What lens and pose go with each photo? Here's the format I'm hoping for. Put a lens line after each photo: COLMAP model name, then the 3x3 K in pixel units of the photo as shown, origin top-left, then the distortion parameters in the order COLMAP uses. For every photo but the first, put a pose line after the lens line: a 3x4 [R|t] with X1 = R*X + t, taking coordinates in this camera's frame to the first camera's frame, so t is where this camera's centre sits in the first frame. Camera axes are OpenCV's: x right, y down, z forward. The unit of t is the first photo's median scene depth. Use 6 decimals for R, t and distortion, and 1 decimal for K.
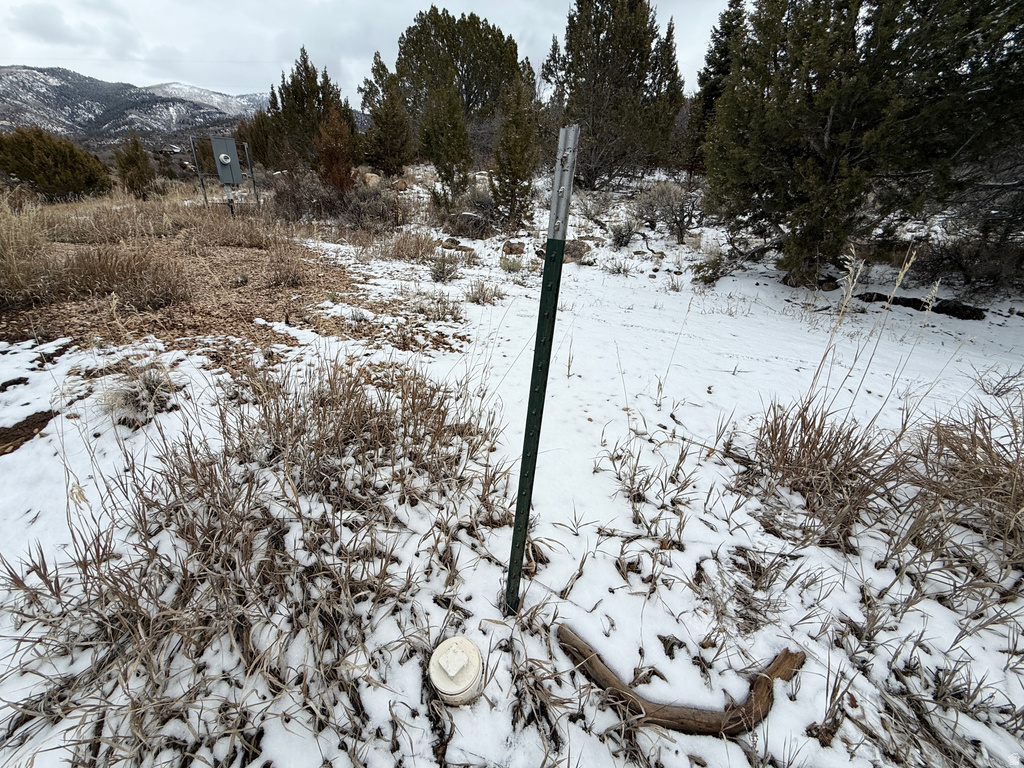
lens RADIAL K [[410.1, 0, 511.1], [0, 410.1, 377.8], [0, 0, 1]] dist [0.002887, 0.000024]
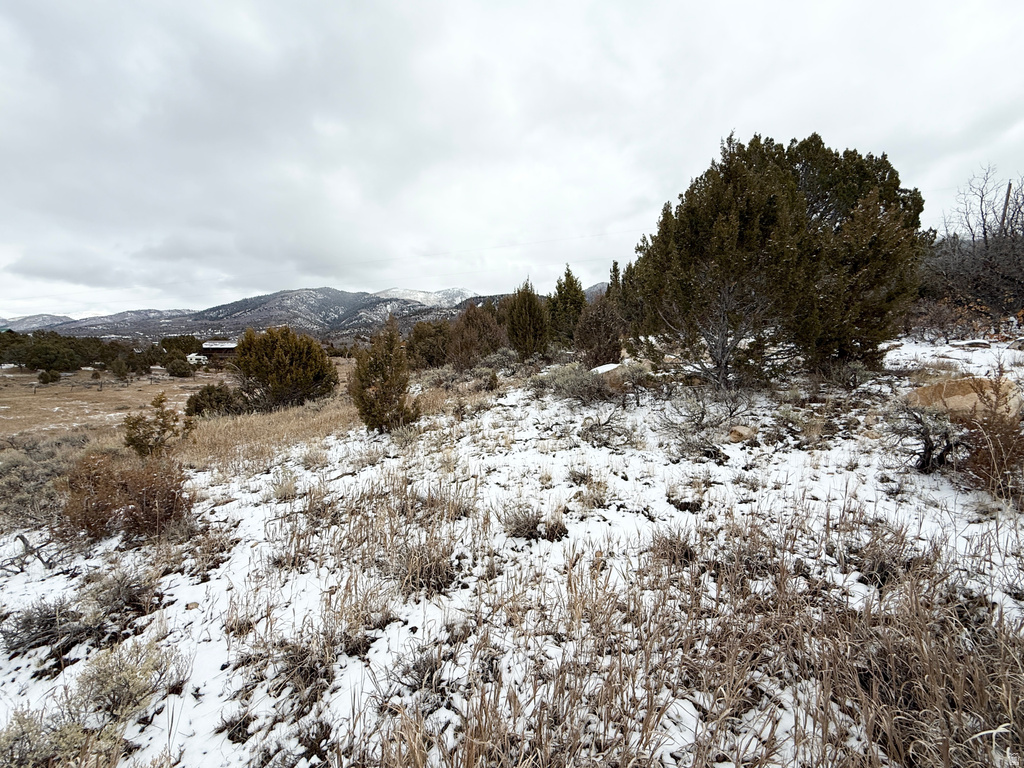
lens RADIAL K [[445.8, 0, 507.1], [0, 445.8, 384.5], [0, 0, 1]] dist [0.002417, 0.000594]
pose [[0.936203, -0.024205, -0.350625, -0.330437], [-0.101464, 0.936534, -0.335572, -0.193992], [0.336495, 0.349739, 0.874330, 0.327298]]
